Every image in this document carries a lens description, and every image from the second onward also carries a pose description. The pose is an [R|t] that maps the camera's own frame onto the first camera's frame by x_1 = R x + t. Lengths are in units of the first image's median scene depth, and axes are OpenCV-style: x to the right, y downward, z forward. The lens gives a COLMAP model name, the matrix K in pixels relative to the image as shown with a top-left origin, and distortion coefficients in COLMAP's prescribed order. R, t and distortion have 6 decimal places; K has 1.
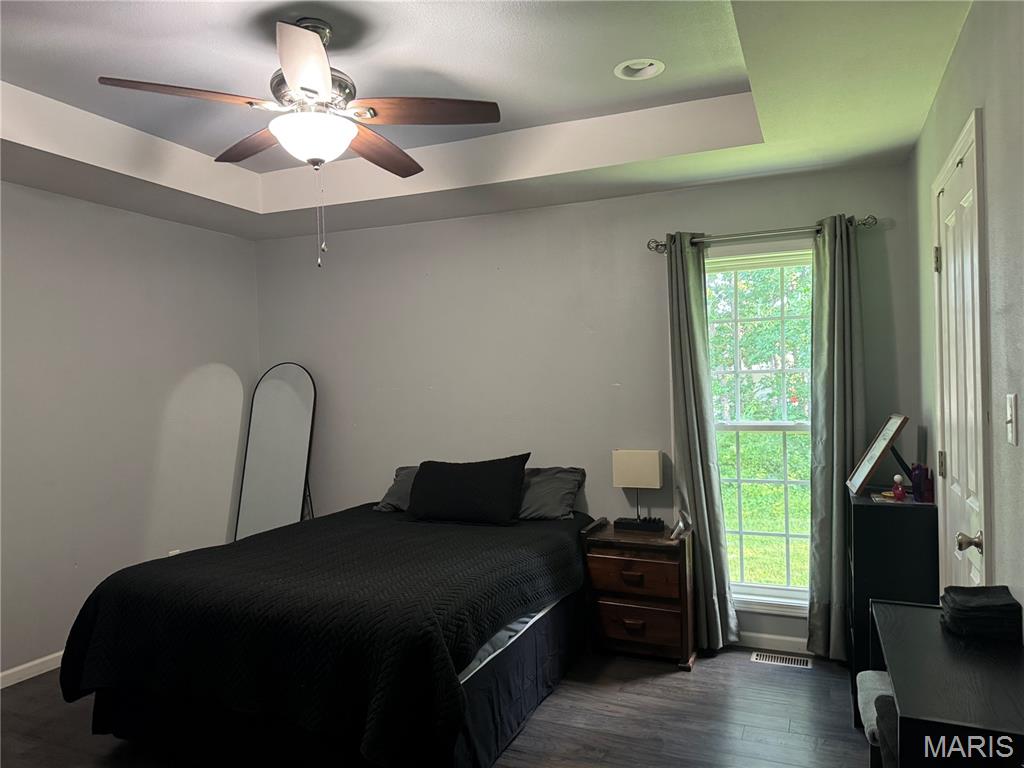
lens RADIAL K [[718.4, 0, 512.0], [0, 718.4, 384.0], [0, 0, 1]] dist [0.073603, -0.098406]
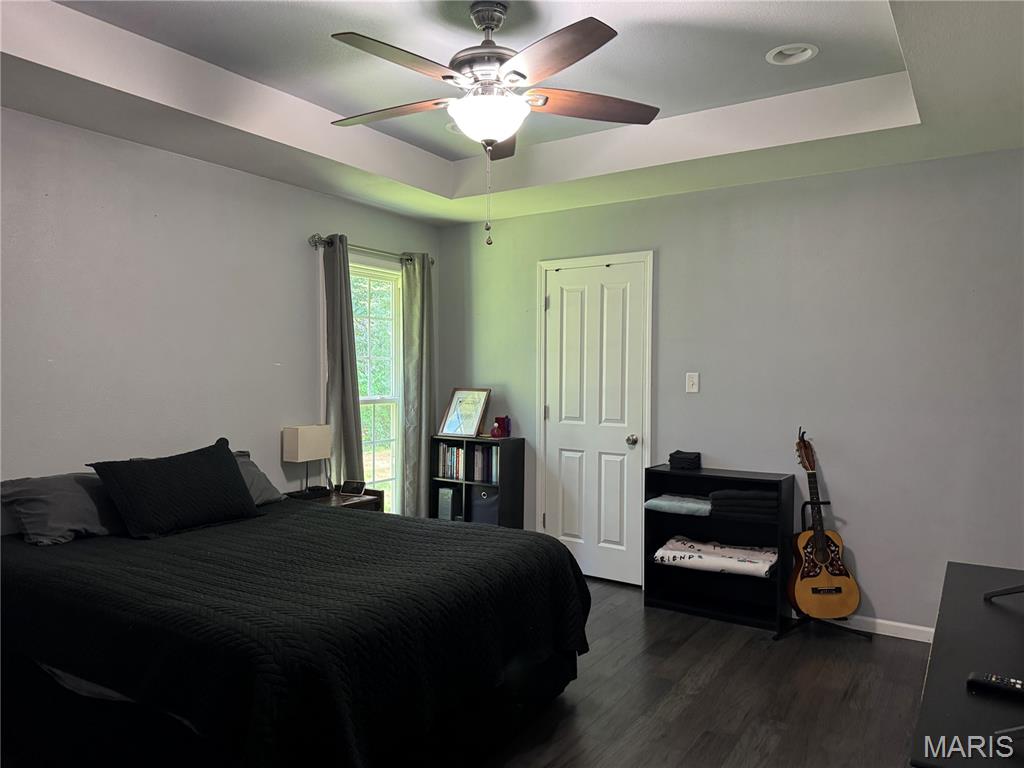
lens RADIAL K [[718.4, 0, 512.0], [0, 718.4, 384.0], [0, 0, 1]] dist [0.073603, -0.098406]
pose [[0.172498, -0.001503, 0.985009, -0.927801], [-0.015600, 0.999869, 0.004257, 0.020986], [-0.984886, -0.016101, 0.172452, 0.560854]]
